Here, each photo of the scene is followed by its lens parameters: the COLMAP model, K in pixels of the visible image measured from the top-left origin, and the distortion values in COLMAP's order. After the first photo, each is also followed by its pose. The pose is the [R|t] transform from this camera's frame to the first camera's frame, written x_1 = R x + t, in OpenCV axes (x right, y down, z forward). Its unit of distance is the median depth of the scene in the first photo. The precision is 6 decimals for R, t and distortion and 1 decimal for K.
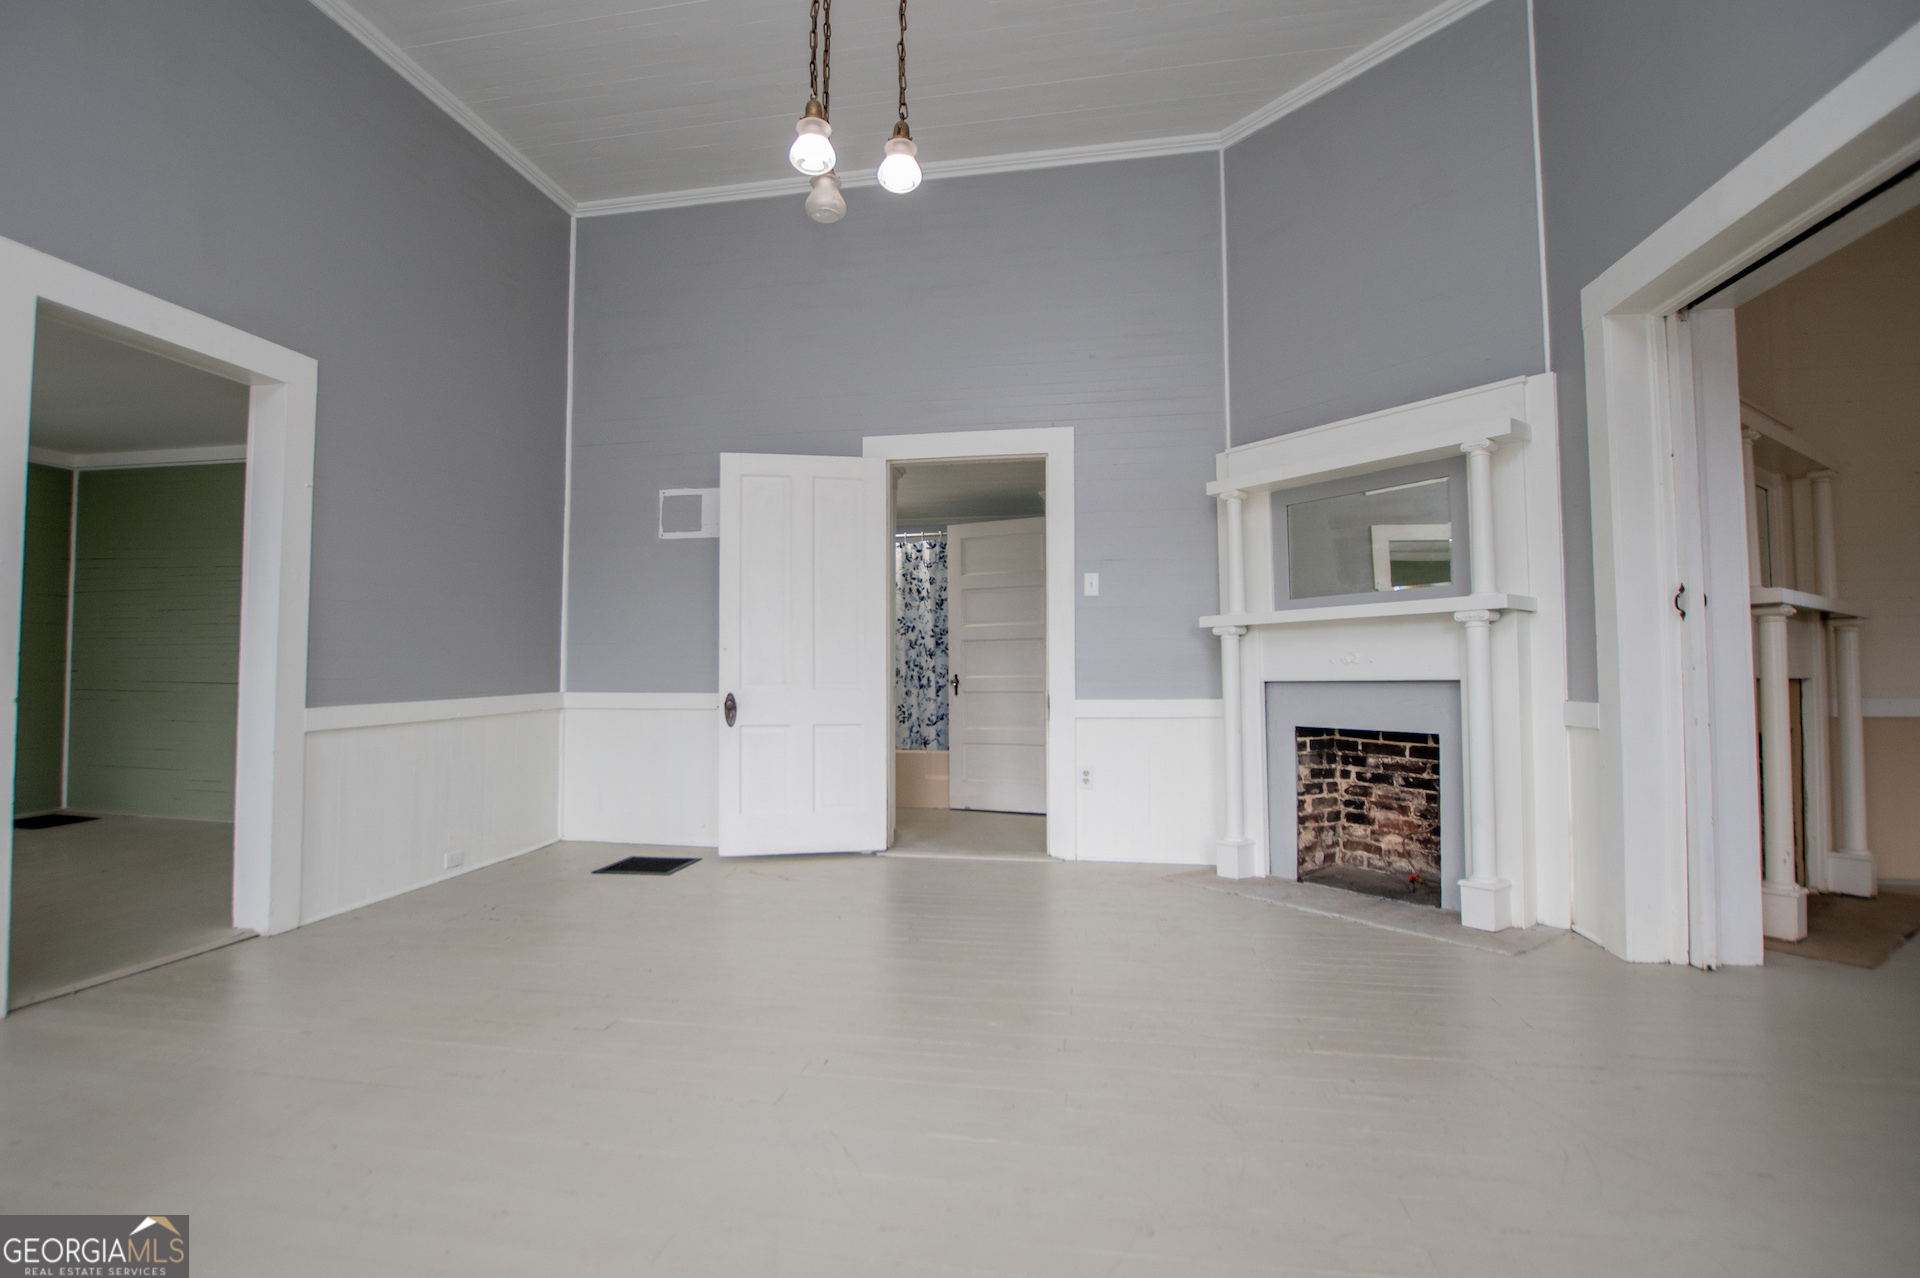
lens RADIAL K [[887.4, 0, 945.5], [0, 887.4, 642.0], [0, 0, 1]] dist [-0.026114, -0.000033]
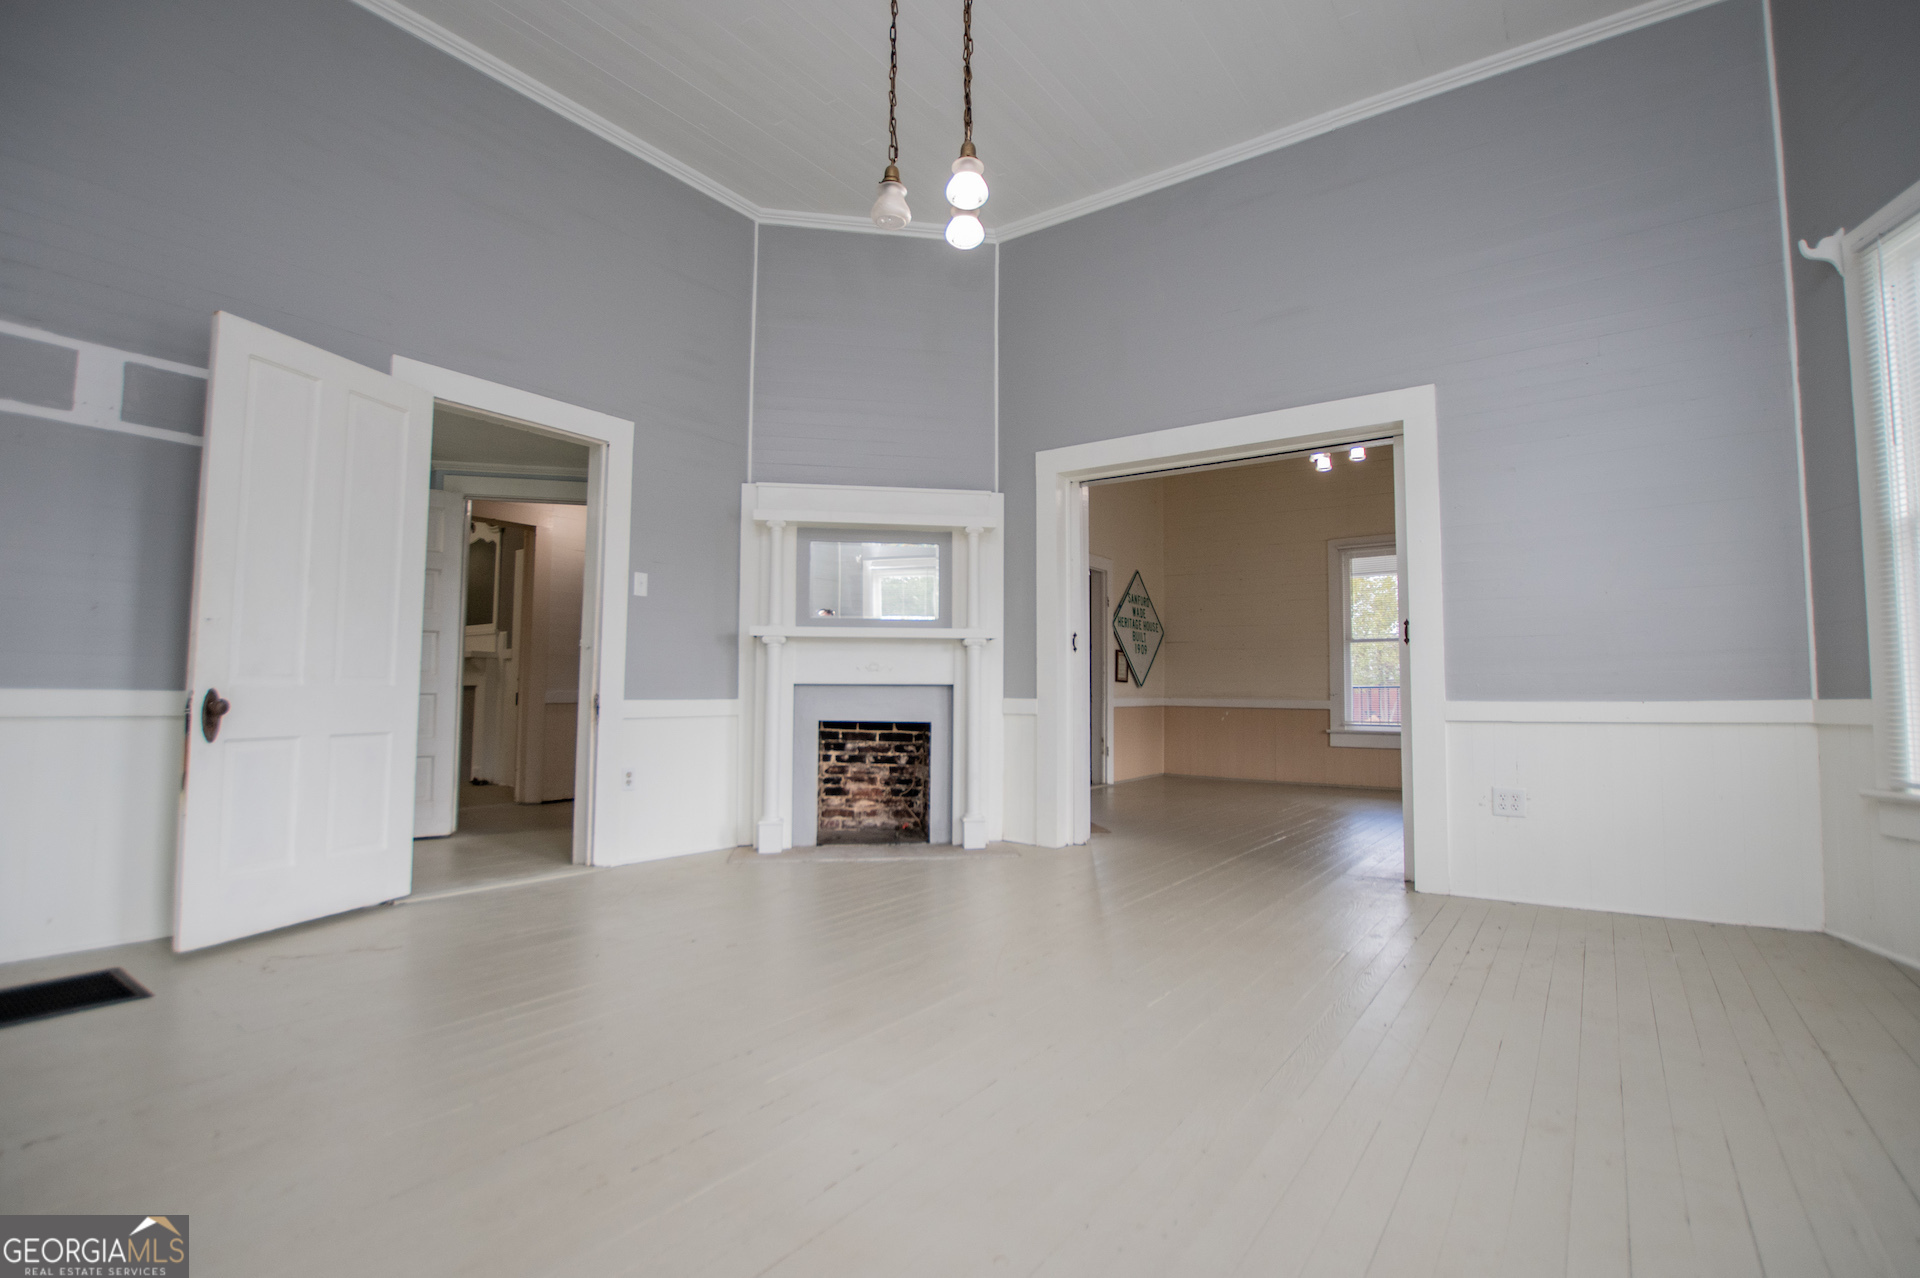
lens RADIAL K [[887.4, 0, 945.5], [0, 887.4, 642.0], [0, 0, 1]] dist [-0.026114, -0.000033]
pose [[0.456155, 0.057899, 0.888015, -0.632287], [-0.045318, 0.998098, -0.041798, 0.029328], [-0.888746, -0.021177, 0.457911, 0.273073]]
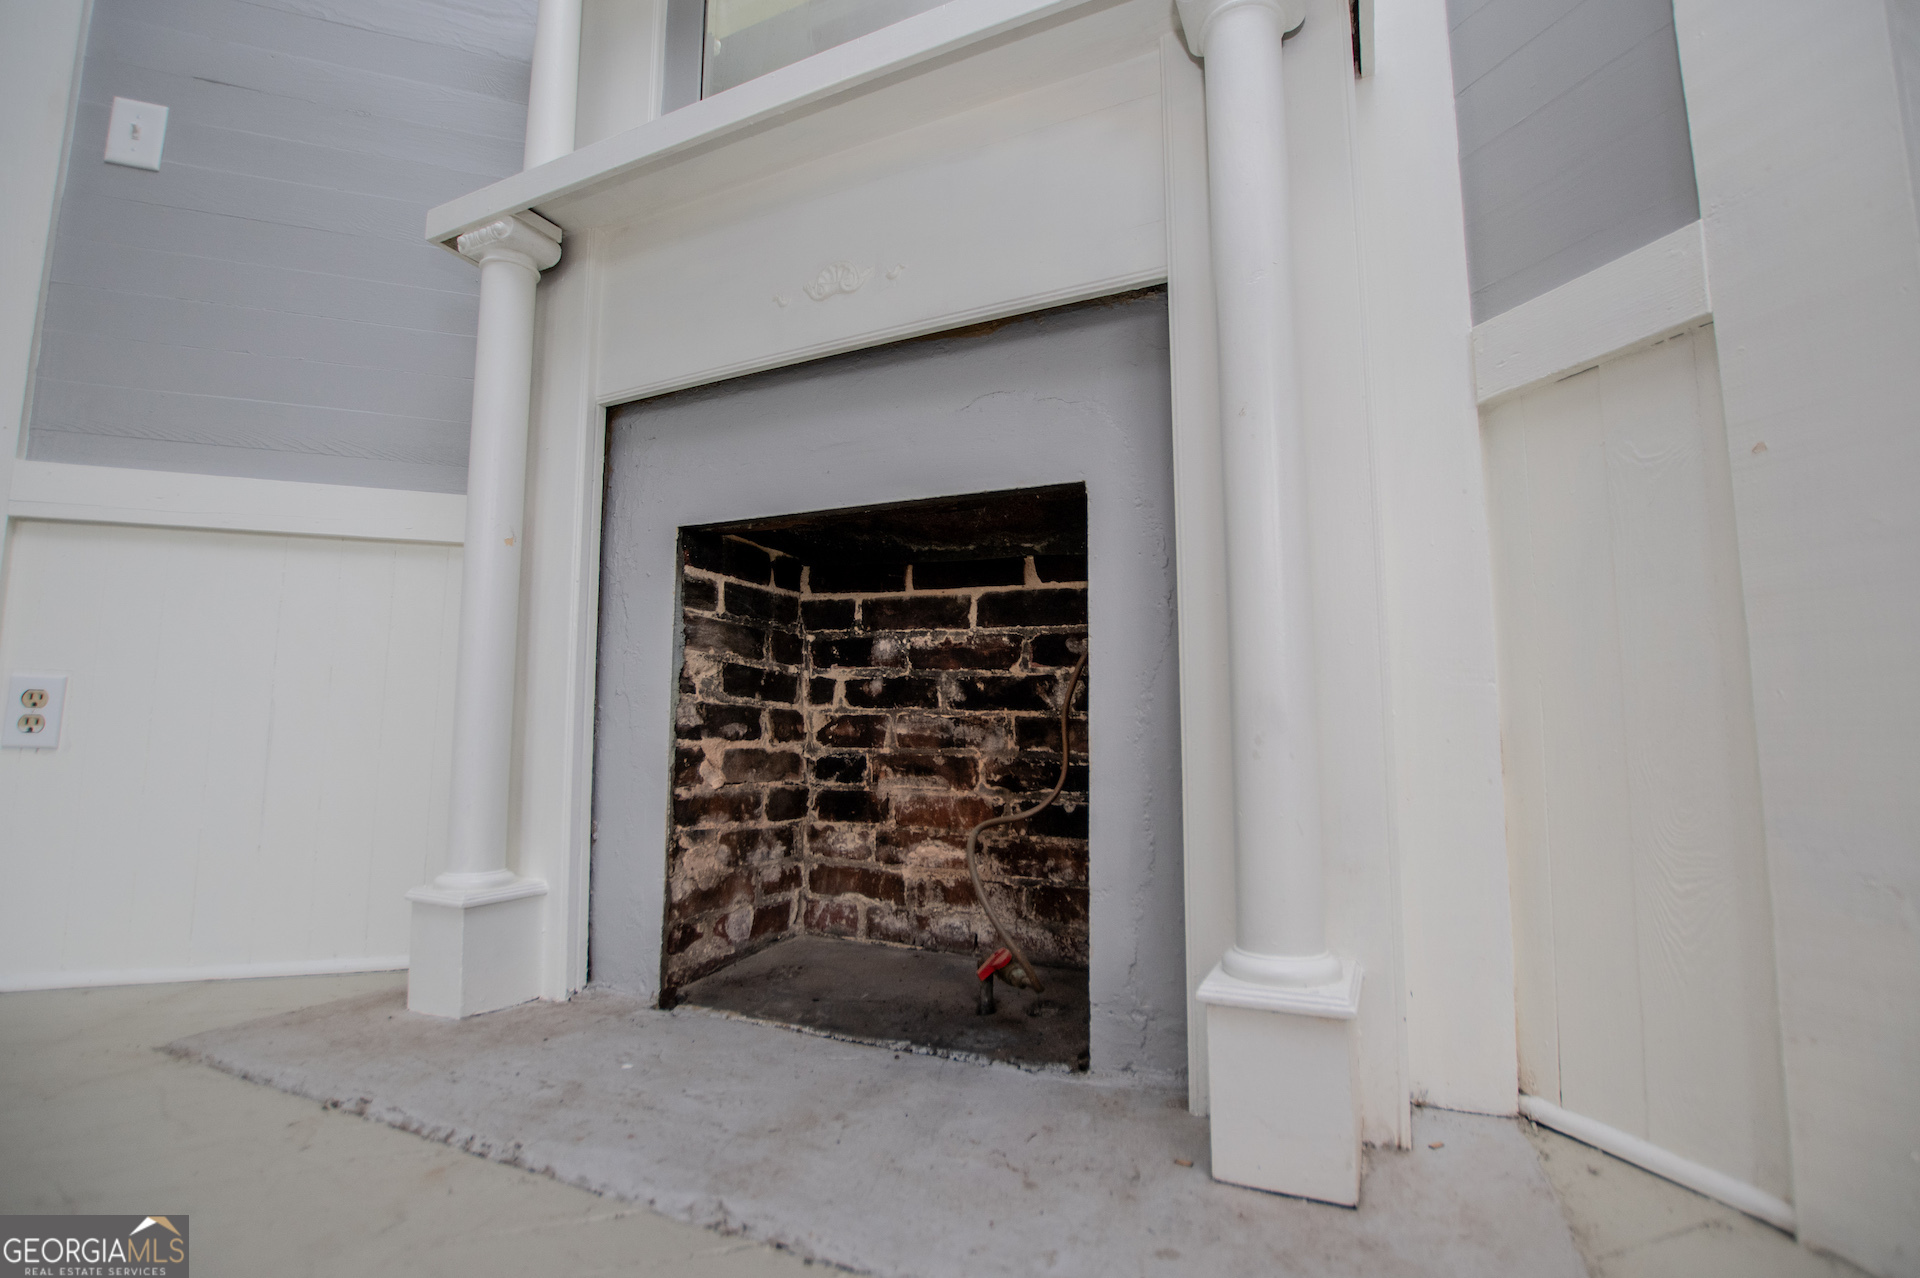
lens RADIAL K [[871.7, 0, 960.0], [0, 871.7, 639.0], [0, 0, 1]] dist [-0.024307, 0.000437]
pose [[0.866883, 0.062794, 0.494542, 0.326938], [-0.026982, 0.996491, -0.079231, 0.160294], [-0.497782, 0.055340, 0.865535, 0.662213]]
